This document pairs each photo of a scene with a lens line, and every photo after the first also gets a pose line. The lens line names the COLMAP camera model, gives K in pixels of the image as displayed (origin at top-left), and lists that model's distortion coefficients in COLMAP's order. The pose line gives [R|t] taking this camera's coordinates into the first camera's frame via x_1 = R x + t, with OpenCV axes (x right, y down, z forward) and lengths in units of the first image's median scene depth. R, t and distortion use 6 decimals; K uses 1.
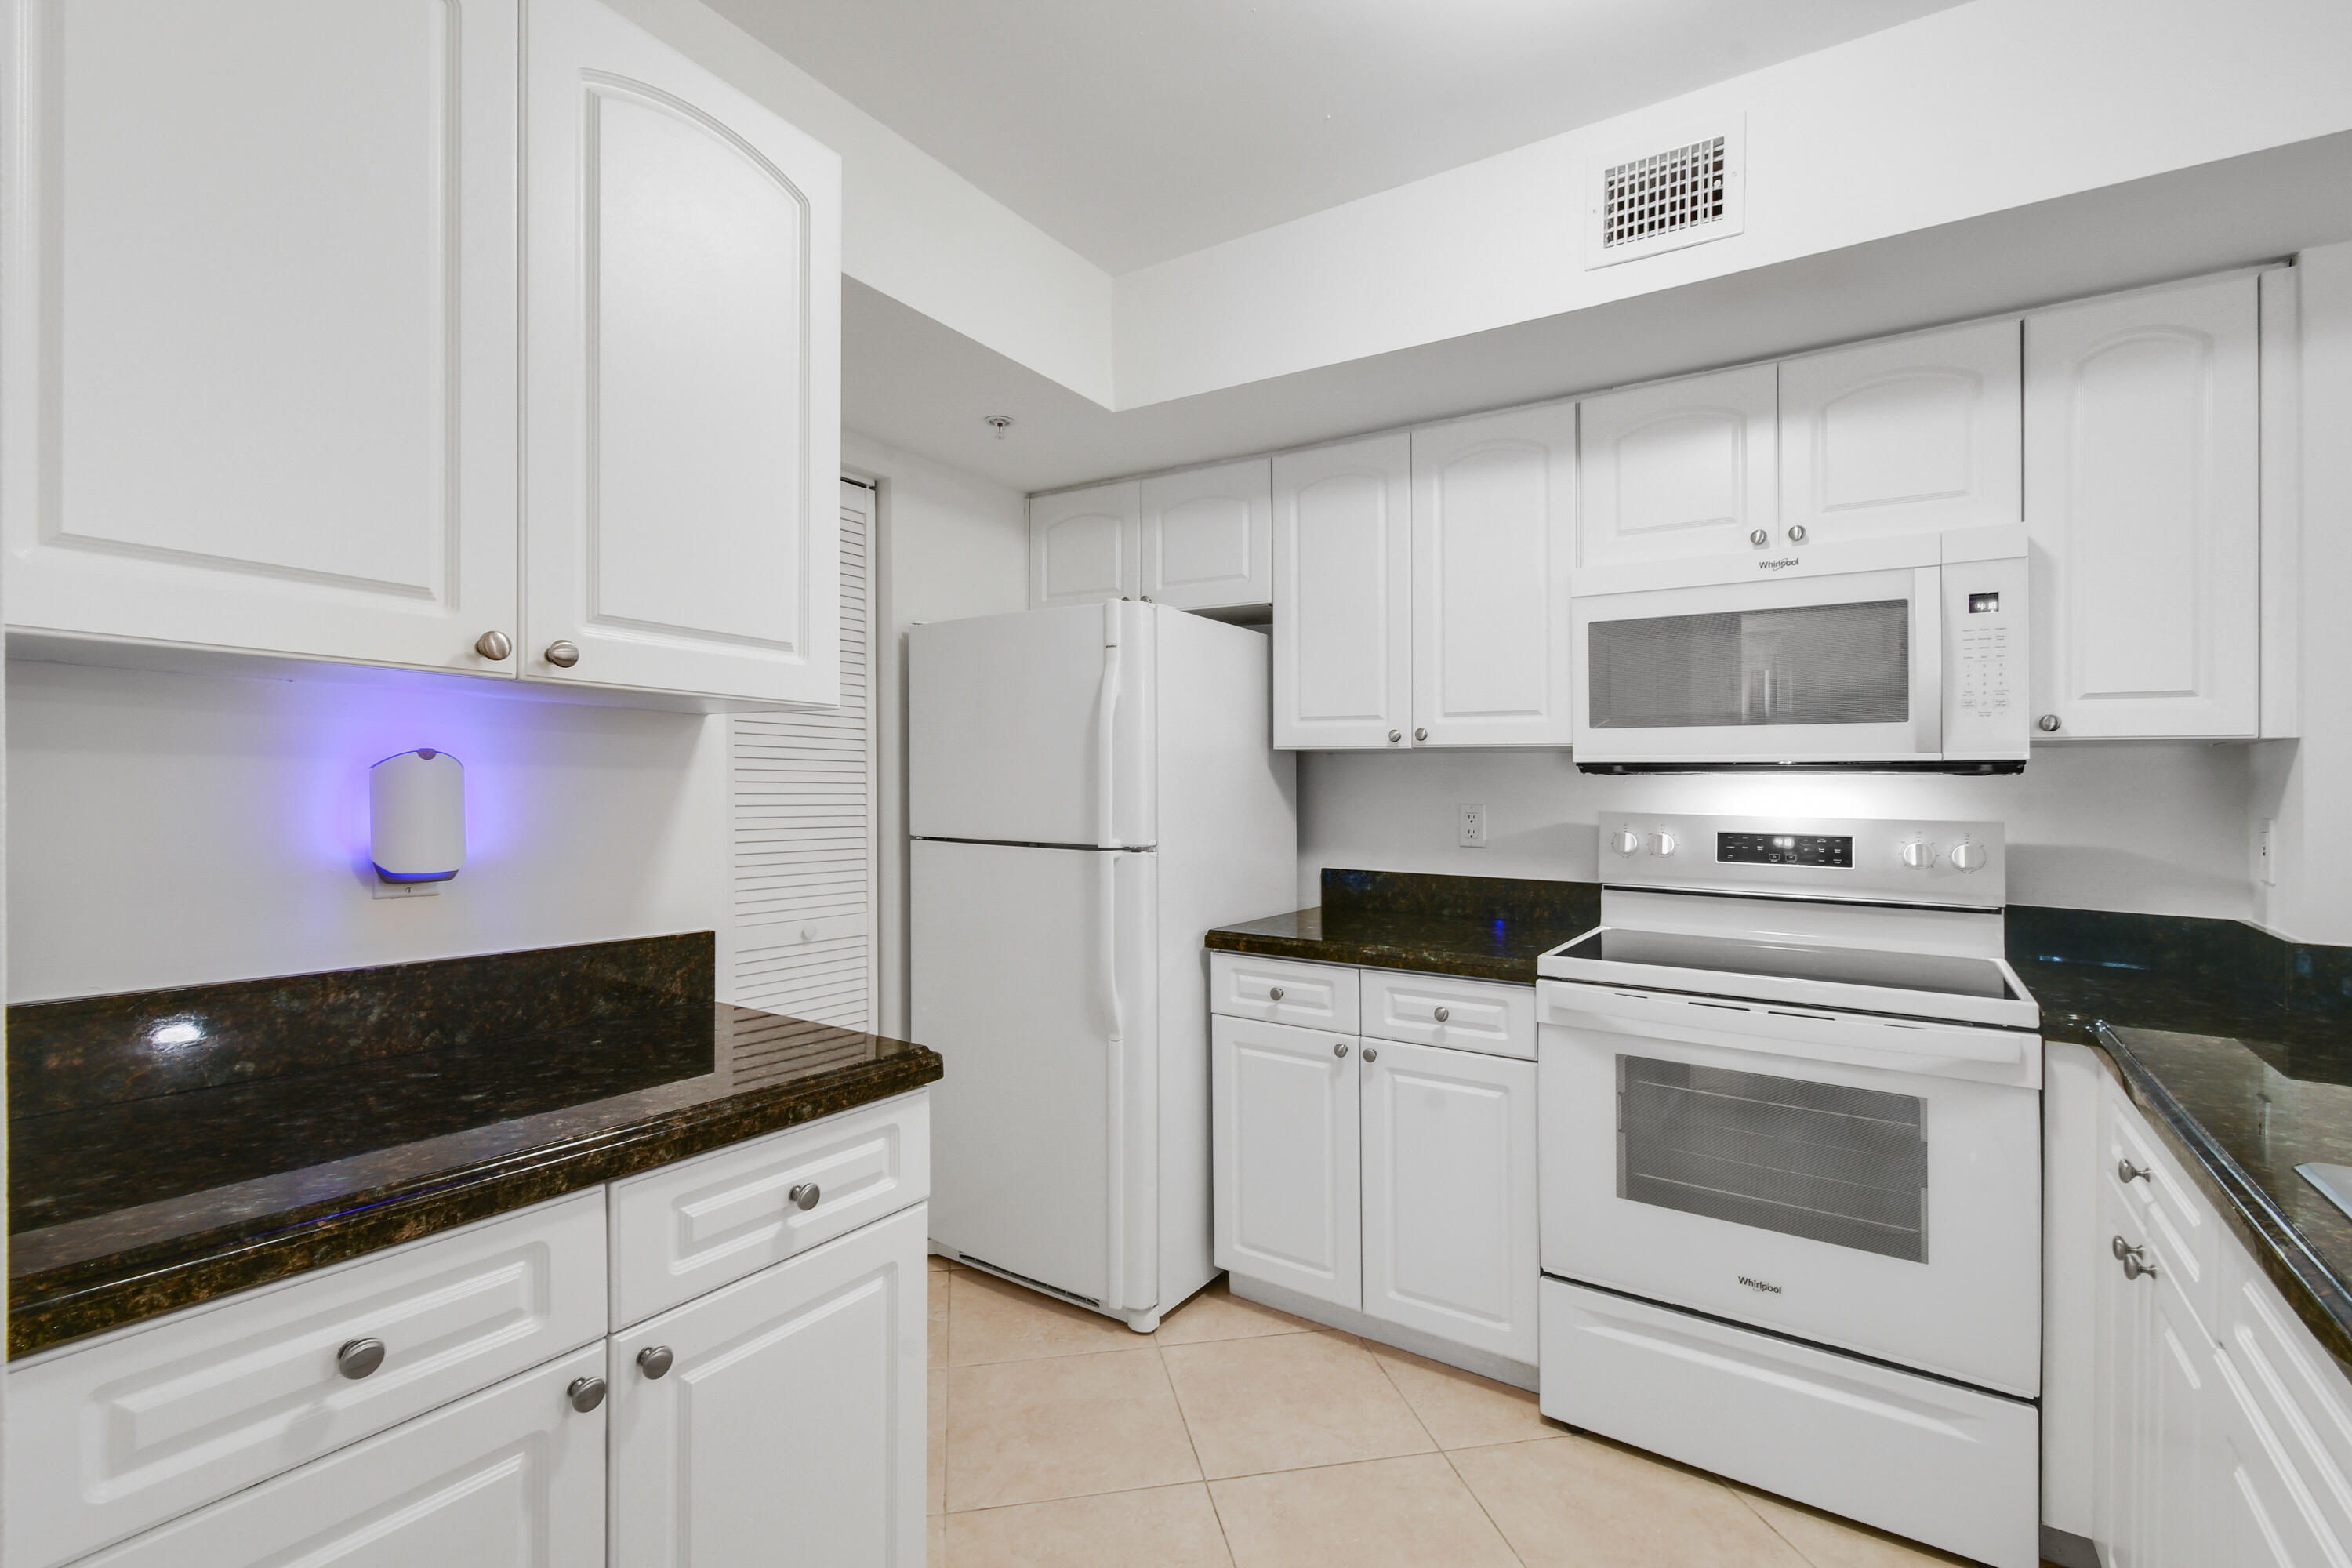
lens RADIAL K [[1053.7, 0, 1190.0], [0, 1053.7, 772.5], [0, 0, 1]] dist [0.006602, -0.001848]
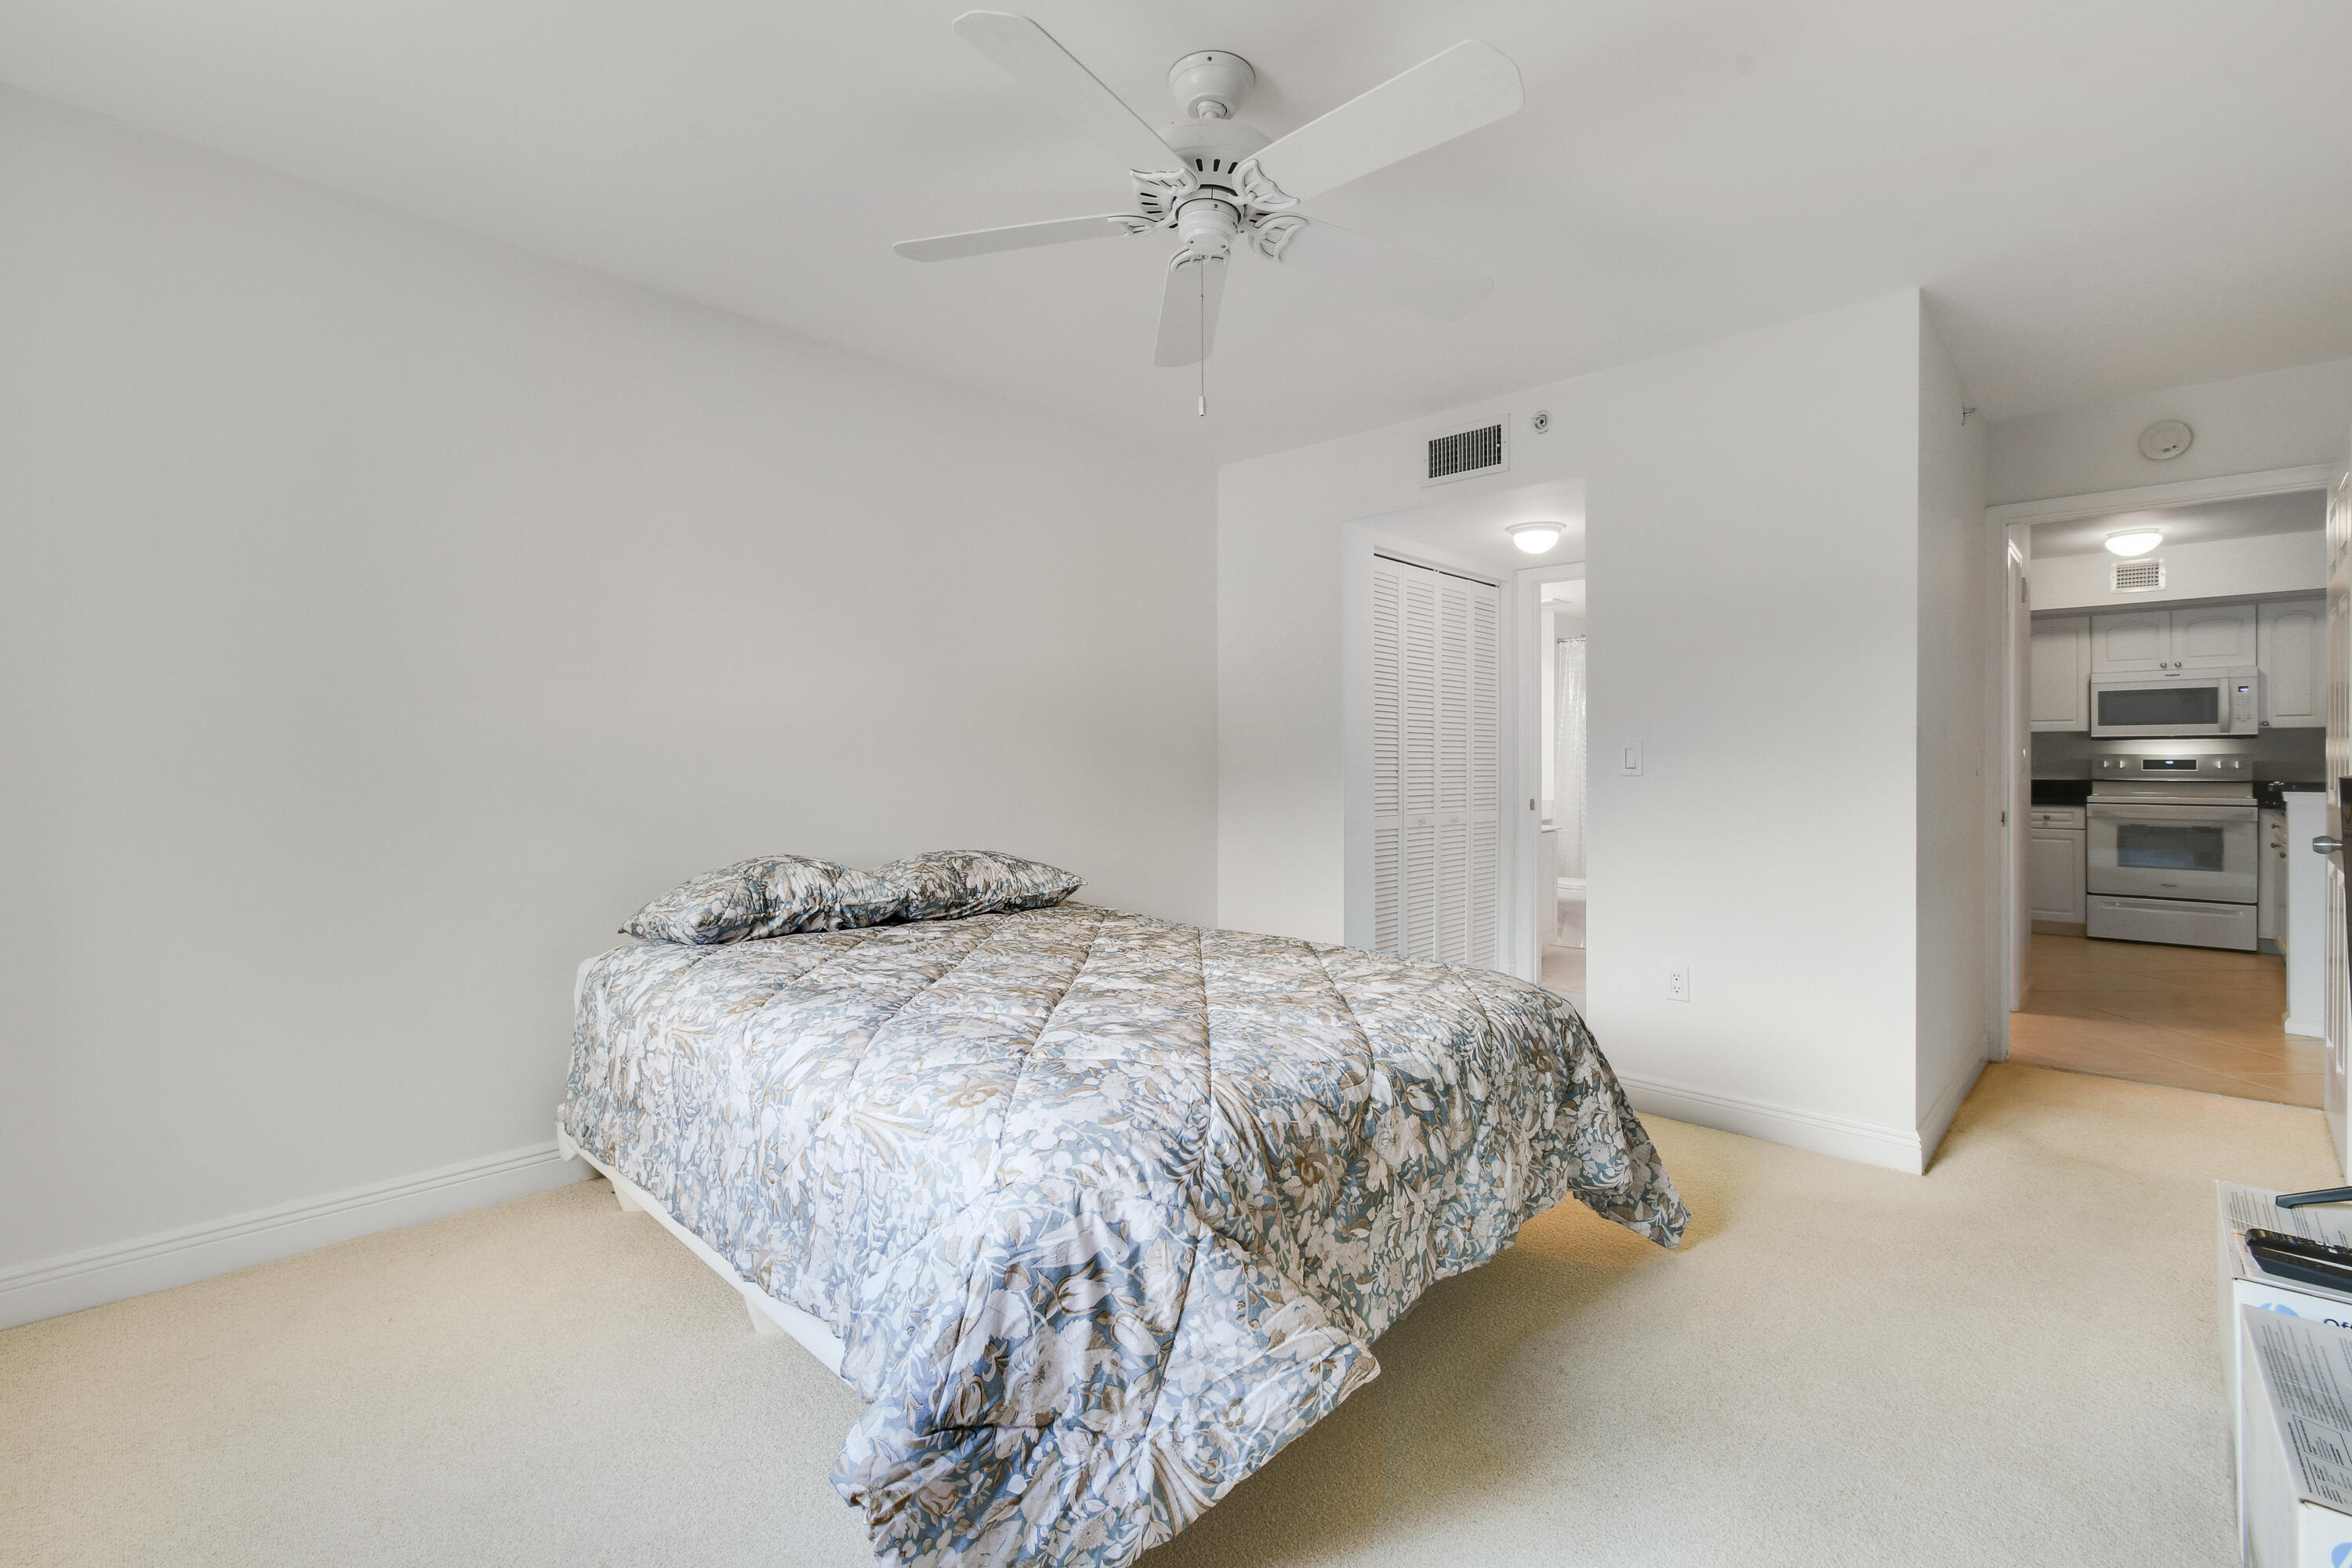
lens RADIAL K [[1053.7, 0, 1186.0], [0, 1053.7, 777.5], [0, 0, 1]] dist [0.006602, -0.001848]
pose [[0.985968, -0.009990, -0.166638, -1.764613], [0.014010, 0.999638, 0.022964, -0.000012], [0.166348, -0.024977, 0.985751, -2.535789]]
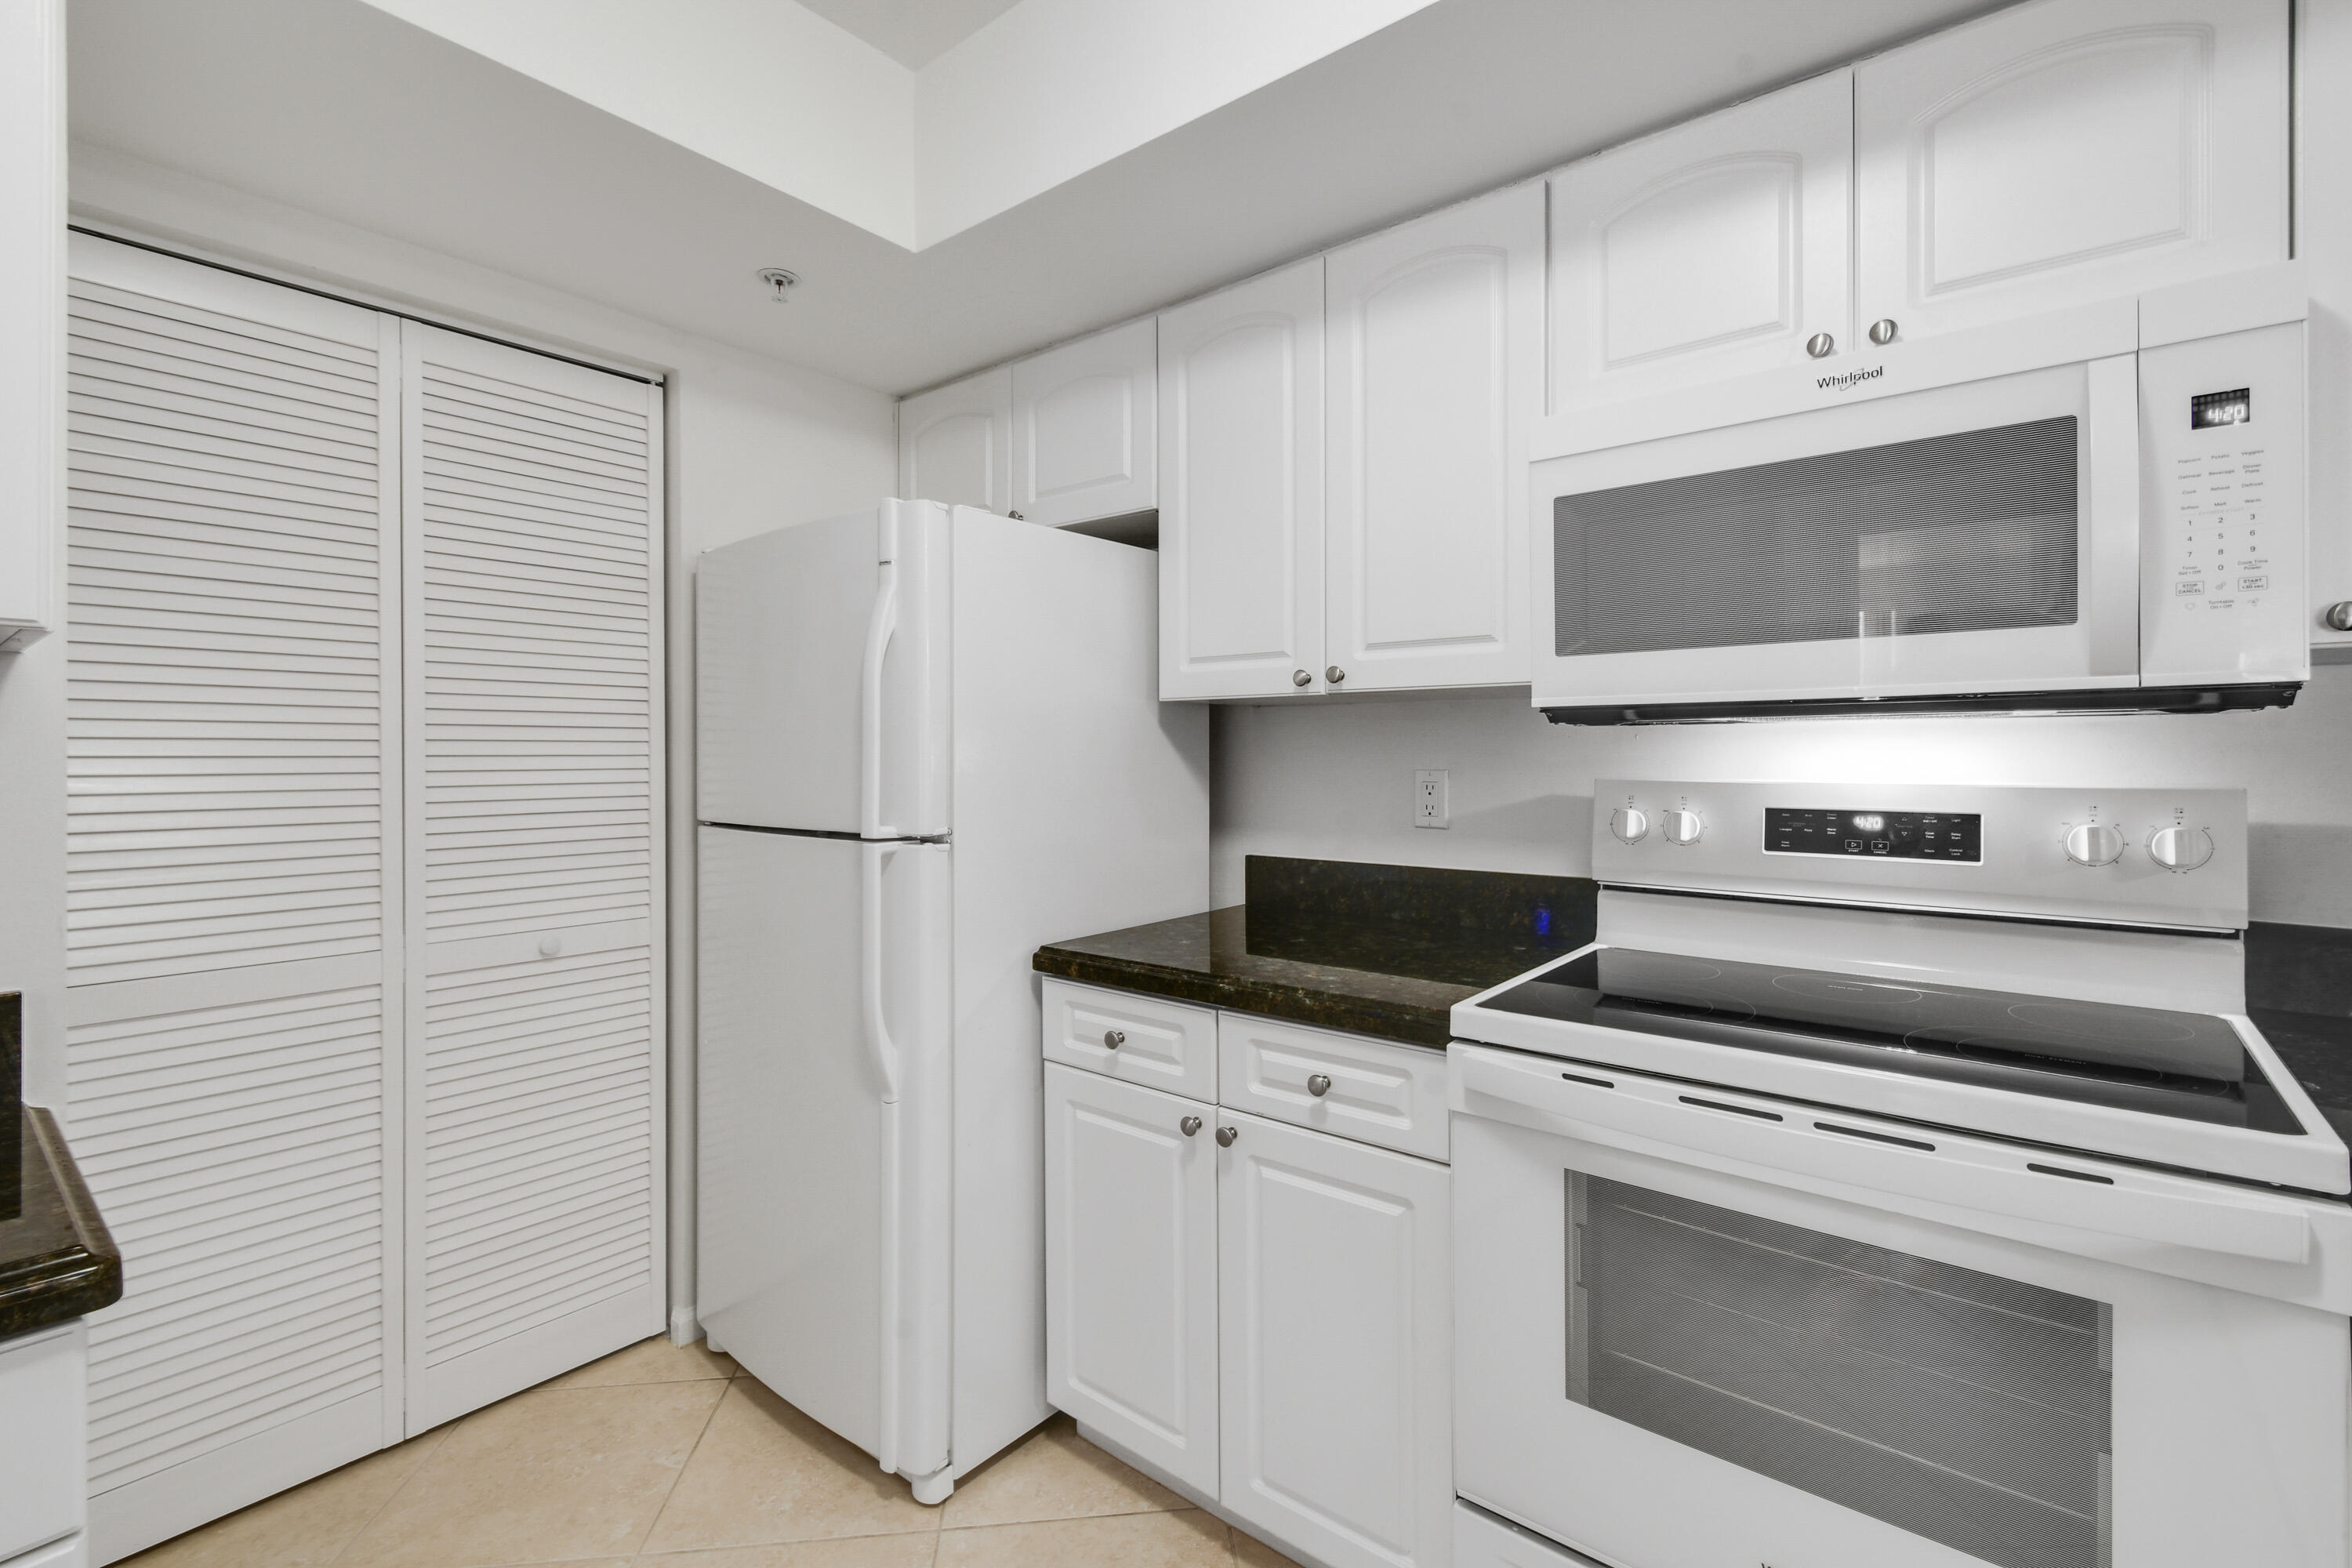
lens RADIAL K [[1053.7, 0, 1169.3], [0, 1053.7, 765.5], [0, 0, 1]] dist [0.006602, -0.001848]
pose [[0.993951, -0.014931, -0.108805, 0.211019], [0.017658, 0.999553, 0.024143, 0.007196], [0.108396, -0.025918, 0.993770, 0.313530]]
